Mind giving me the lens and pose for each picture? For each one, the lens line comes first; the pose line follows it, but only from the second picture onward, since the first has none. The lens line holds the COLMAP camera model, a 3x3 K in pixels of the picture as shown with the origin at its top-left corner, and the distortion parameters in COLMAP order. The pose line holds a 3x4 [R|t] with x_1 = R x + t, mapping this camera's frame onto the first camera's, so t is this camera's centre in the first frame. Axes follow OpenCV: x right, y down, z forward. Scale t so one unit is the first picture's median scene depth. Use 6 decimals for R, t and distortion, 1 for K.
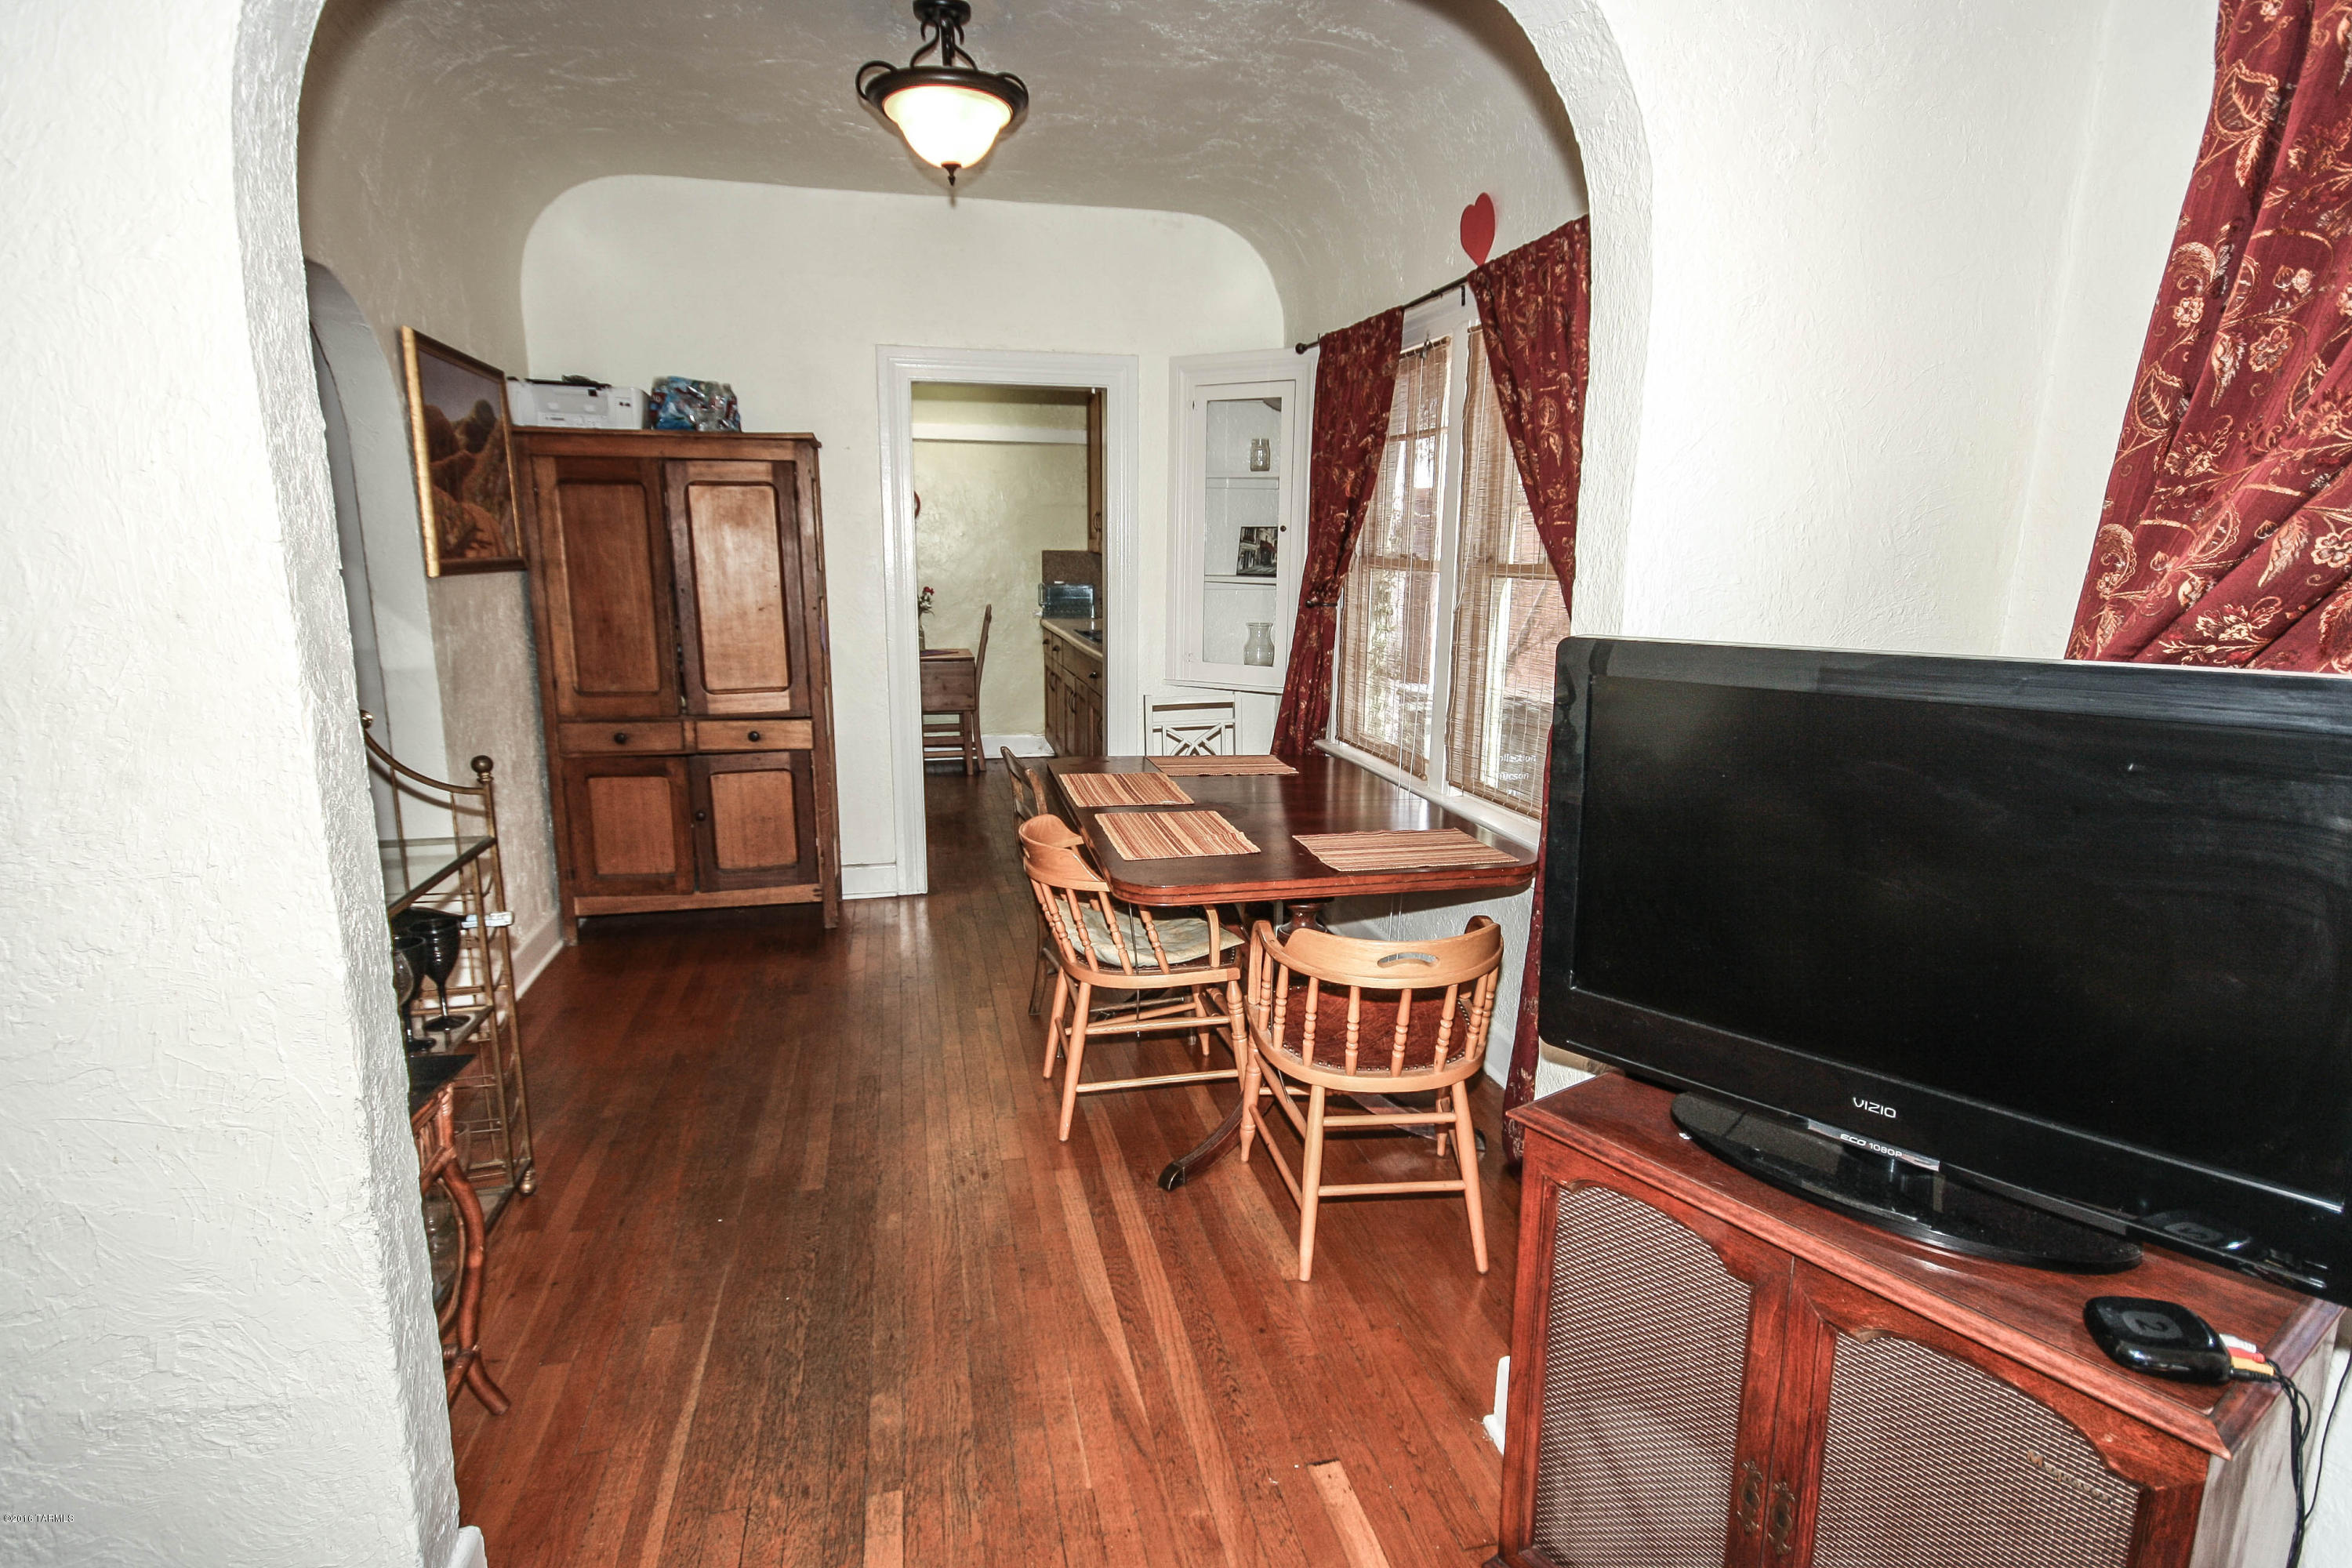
lens RADIAL K [[1201.1, 0, 1182.7], [0, 1201.1, 794.7], [0, 0, 1]] dist [0.024014, -0.006704]
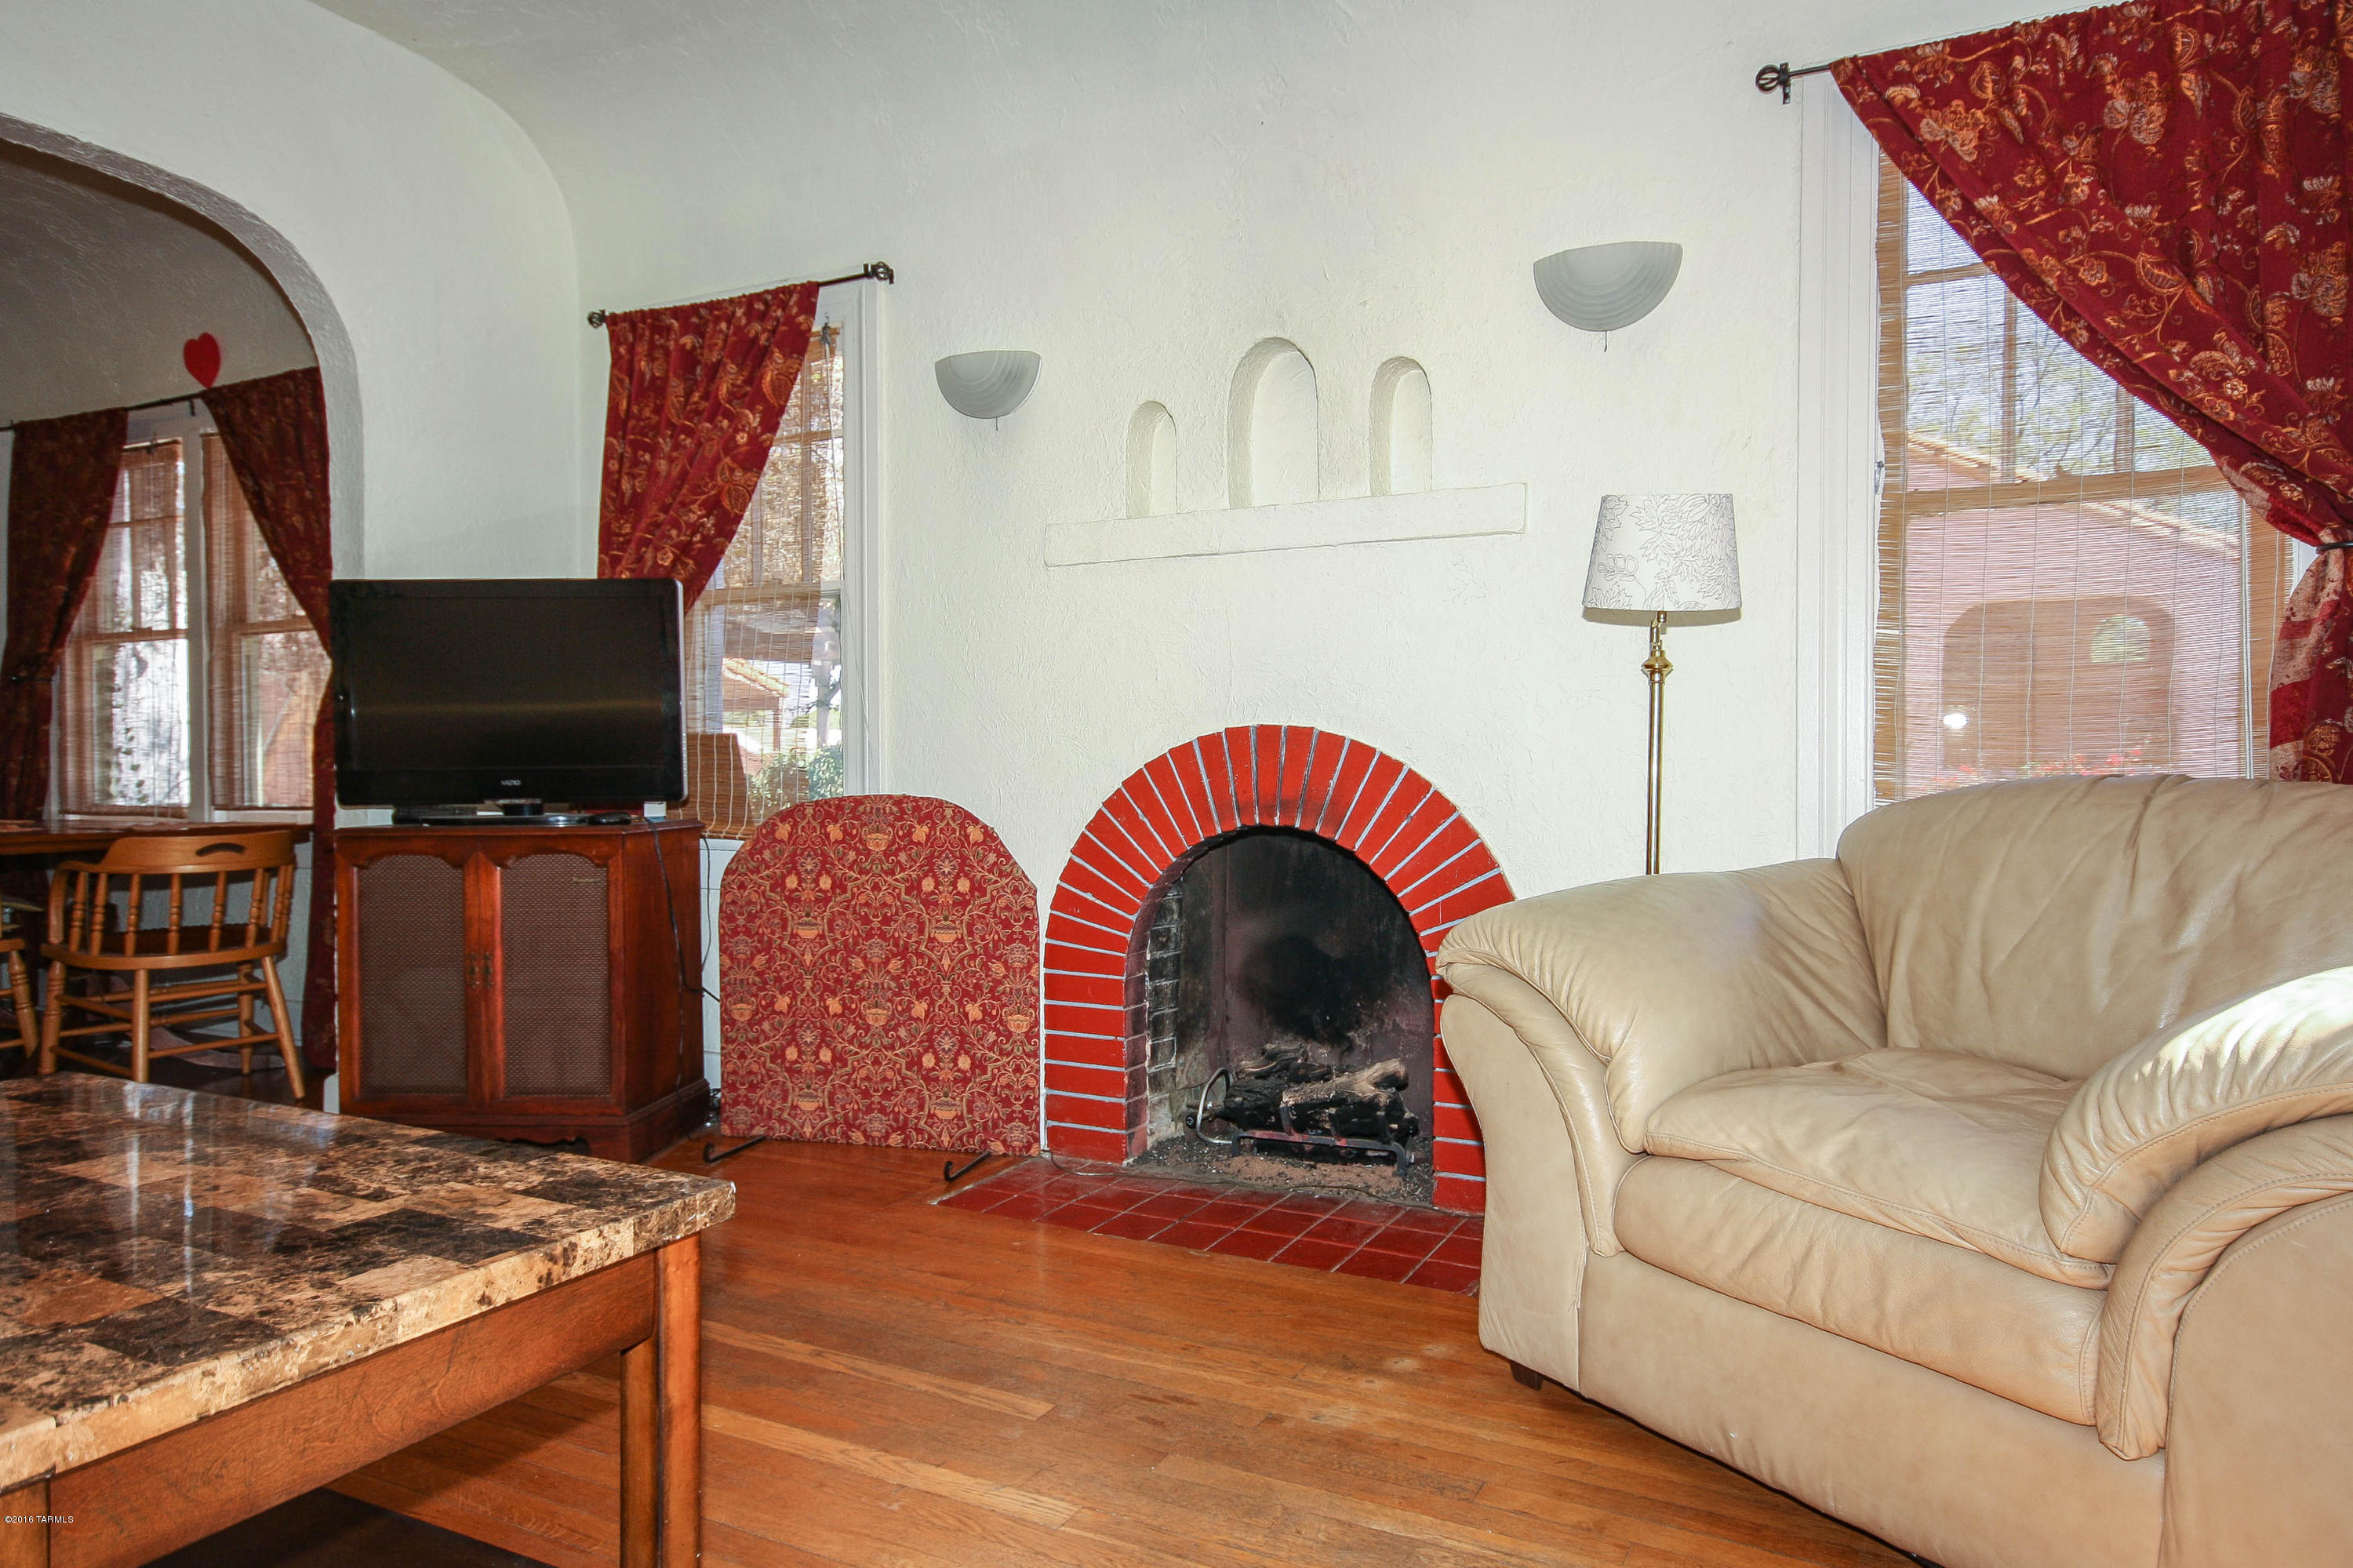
lens RADIAL K [[1462.4, 0, 1174.1], [0, 1462.4, 794.8], [0, 0, 1]] dist [0.002131, 0.001171]
pose [[0.650389, -0.016348, 0.759425, -0.298884], [0.157538, 0.980934, -0.113803, 0.346144], [-0.743086, 0.193654, 0.640564, -0.715740]]
